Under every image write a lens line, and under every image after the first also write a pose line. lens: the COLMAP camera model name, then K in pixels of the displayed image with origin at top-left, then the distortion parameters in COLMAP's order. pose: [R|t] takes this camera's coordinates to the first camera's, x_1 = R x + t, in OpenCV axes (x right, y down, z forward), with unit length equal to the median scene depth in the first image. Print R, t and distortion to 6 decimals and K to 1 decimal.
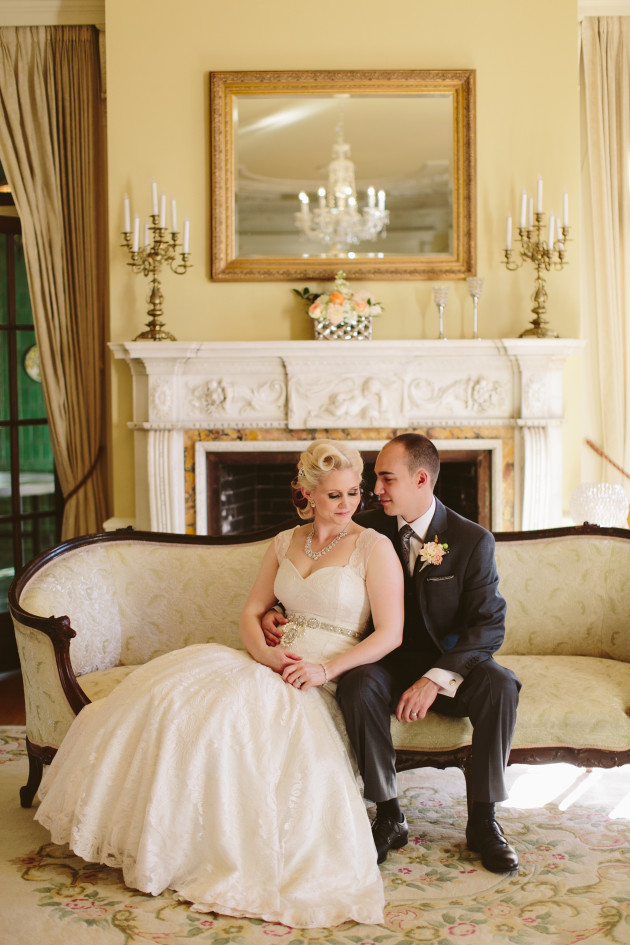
lens RADIAL K [[1460.3, 0, 317.4], [0, 1460.3, 473.8], [0, 0, 1]] dist [-0.146686, 0.000000]
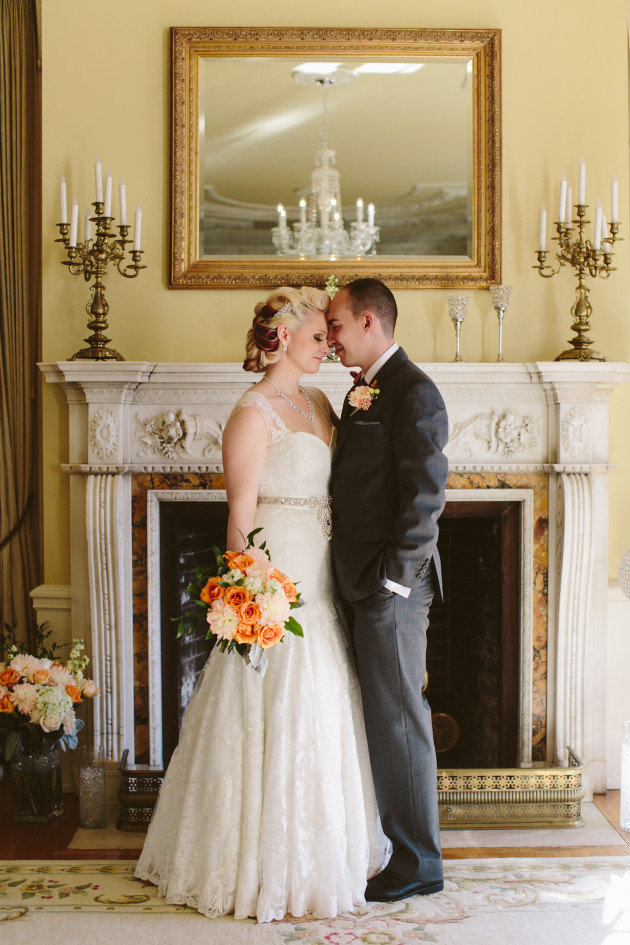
lens RADIAL K [[1460.3, 0, 311.8], [0, 1460.3, 471.0], [0, 0, 1]] dist [-0.146686, 0.000000]
pose [[0.999752, 0.007699, 0.020897, -0.010906], [-0.006688, 0.998825, -0.048005, 0.005492], [-0.021242, 0.047854, 0.998628, 0.210445]]
